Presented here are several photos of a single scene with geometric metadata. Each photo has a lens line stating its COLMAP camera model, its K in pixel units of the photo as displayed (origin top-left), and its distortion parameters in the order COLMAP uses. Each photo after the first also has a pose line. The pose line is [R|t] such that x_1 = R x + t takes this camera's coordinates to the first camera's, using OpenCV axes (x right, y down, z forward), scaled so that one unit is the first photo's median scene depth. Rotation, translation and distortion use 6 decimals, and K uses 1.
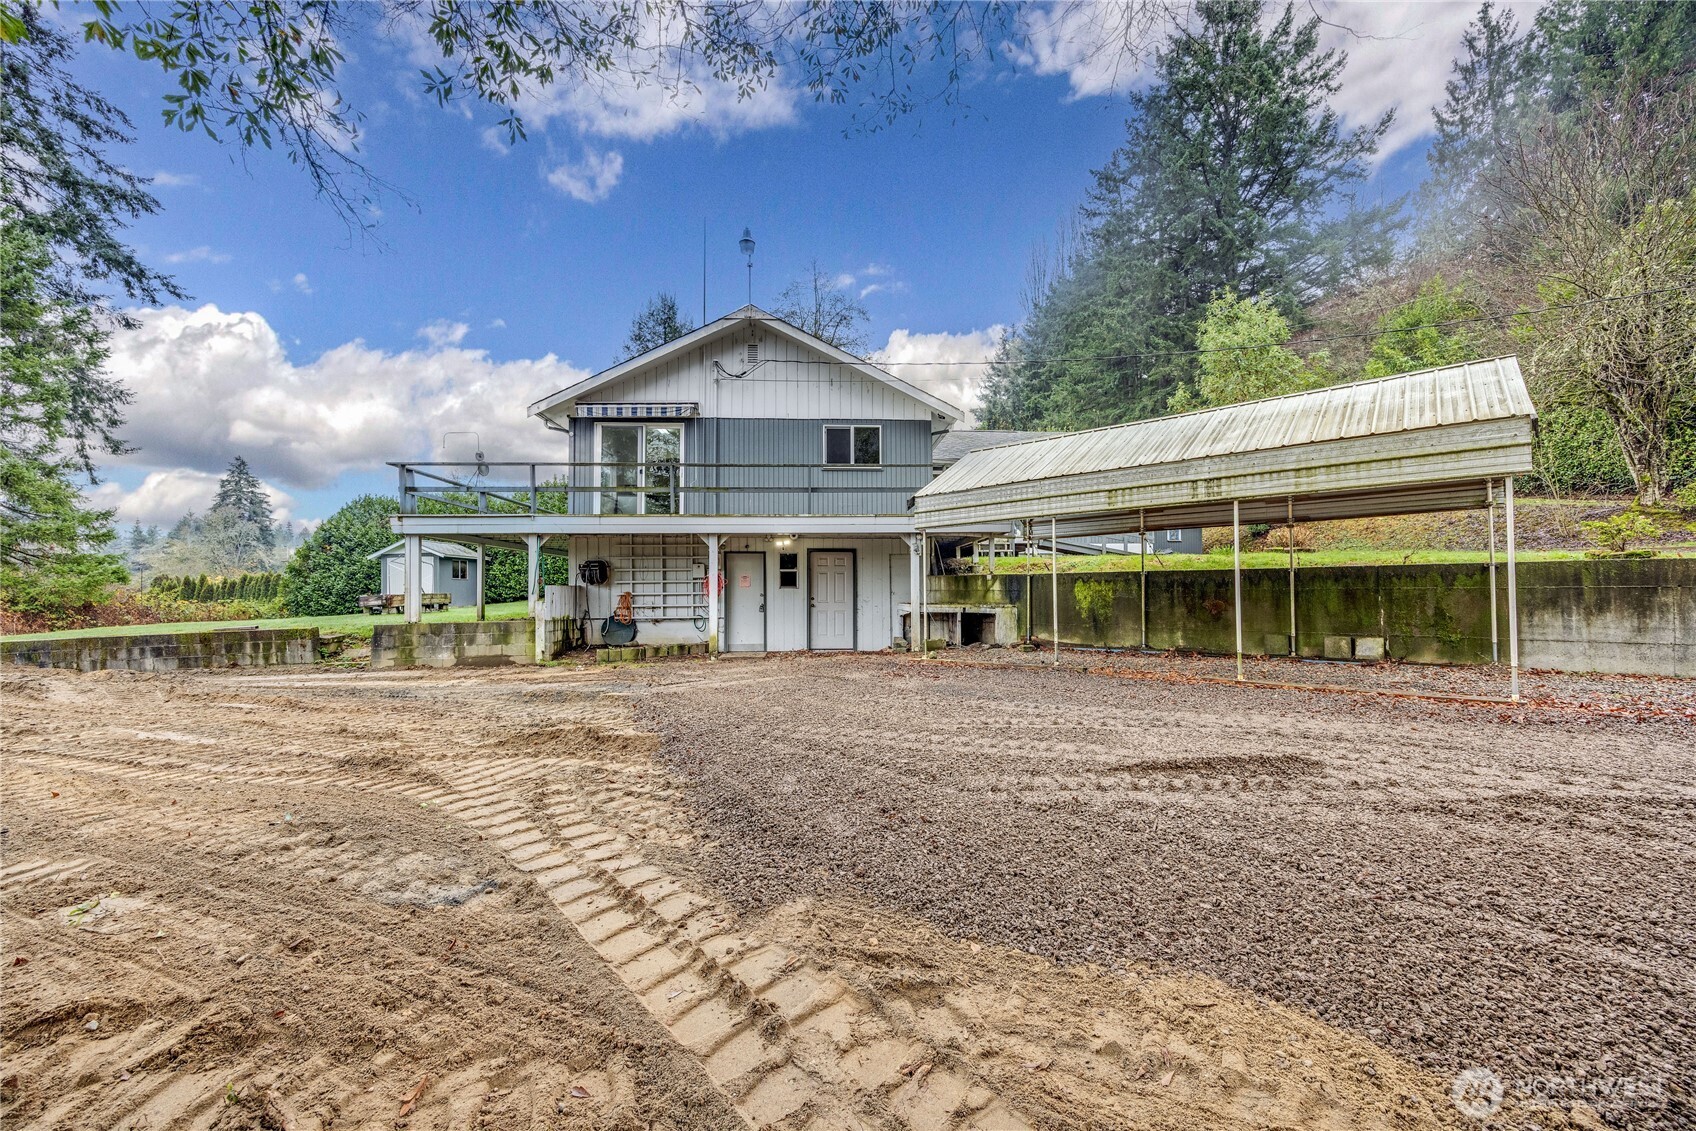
lens RADIAL K [[644.7, 0, 848.0], [0, 644.7, 565.5], [0, 0, 1]] dist [-0.001609, -0.000436]
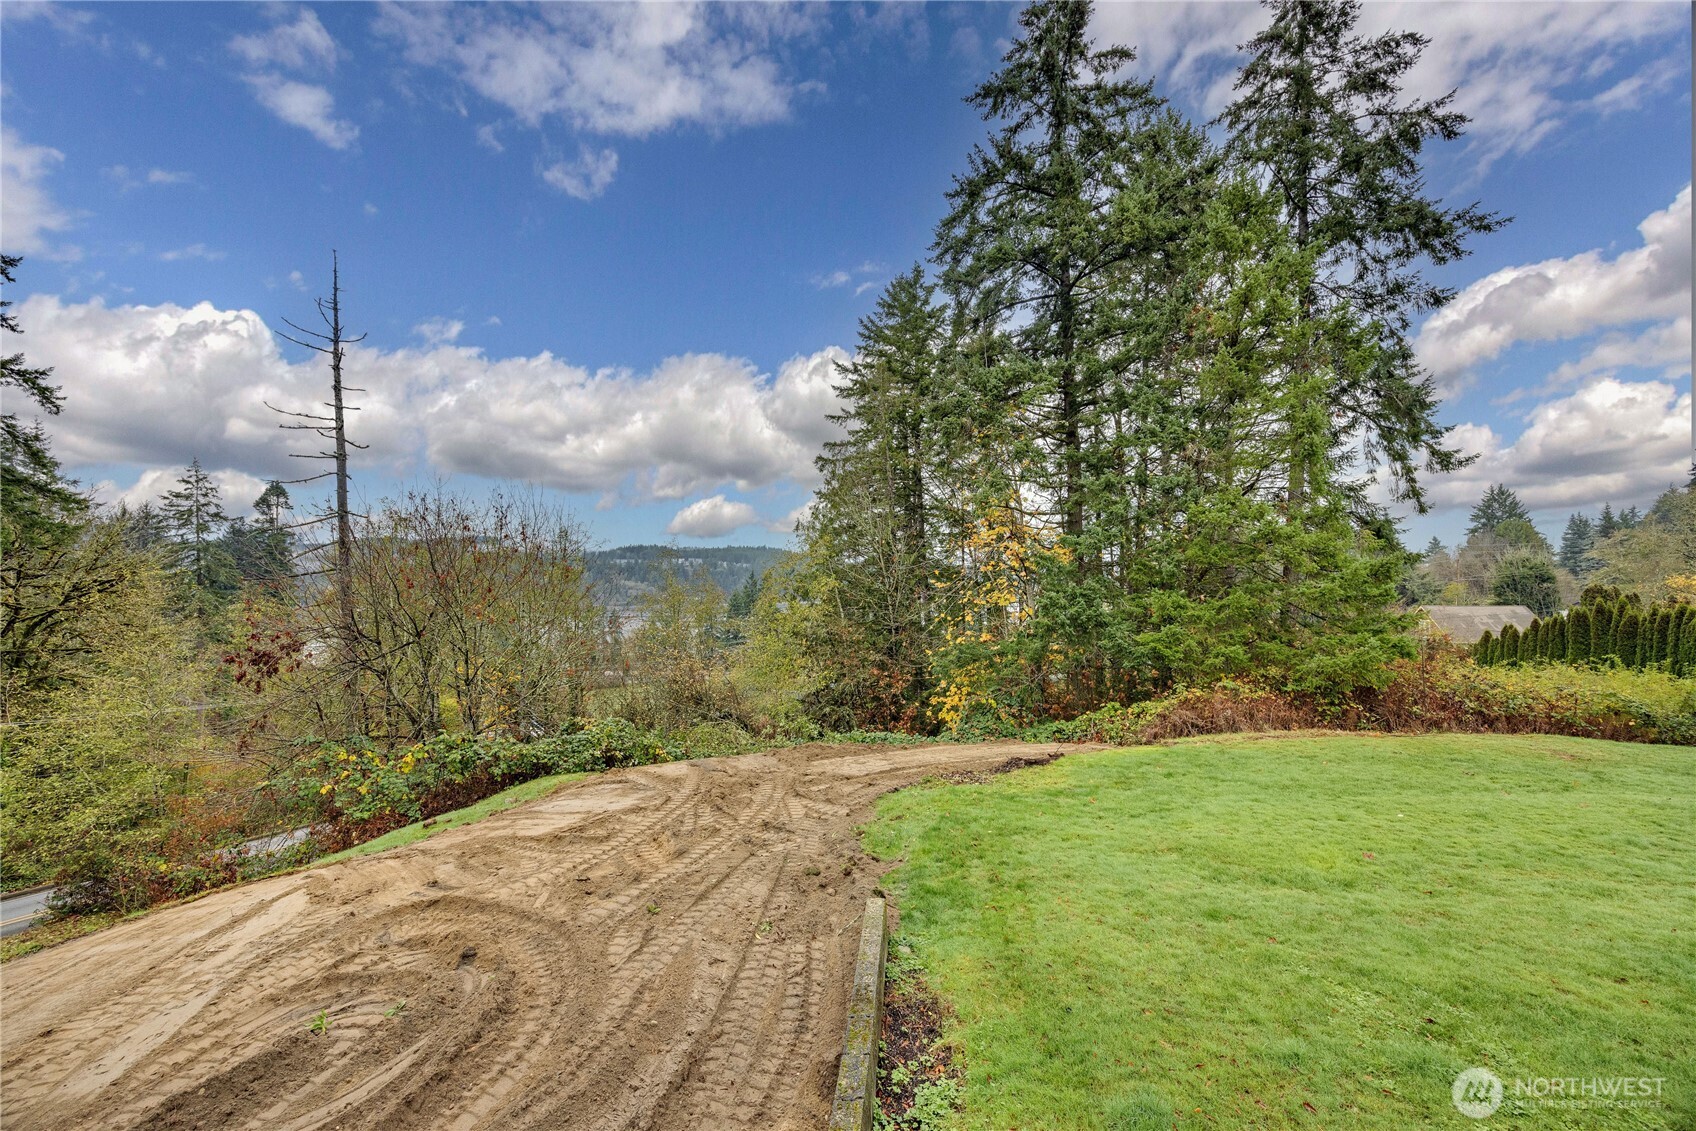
lens RADIAL K [[644.7, 0, 848.0], [0, 644.7, 565.5], [0, 0, 1]] dist [-0.001609, -0.000436]
pose [[-0.143550, -0.015631, -0.989520, -0.266452], [0.041556, 0.998898, -0.021808, -0.072607], [0.988770, -0.044251, -0.142742, 0.399588]]
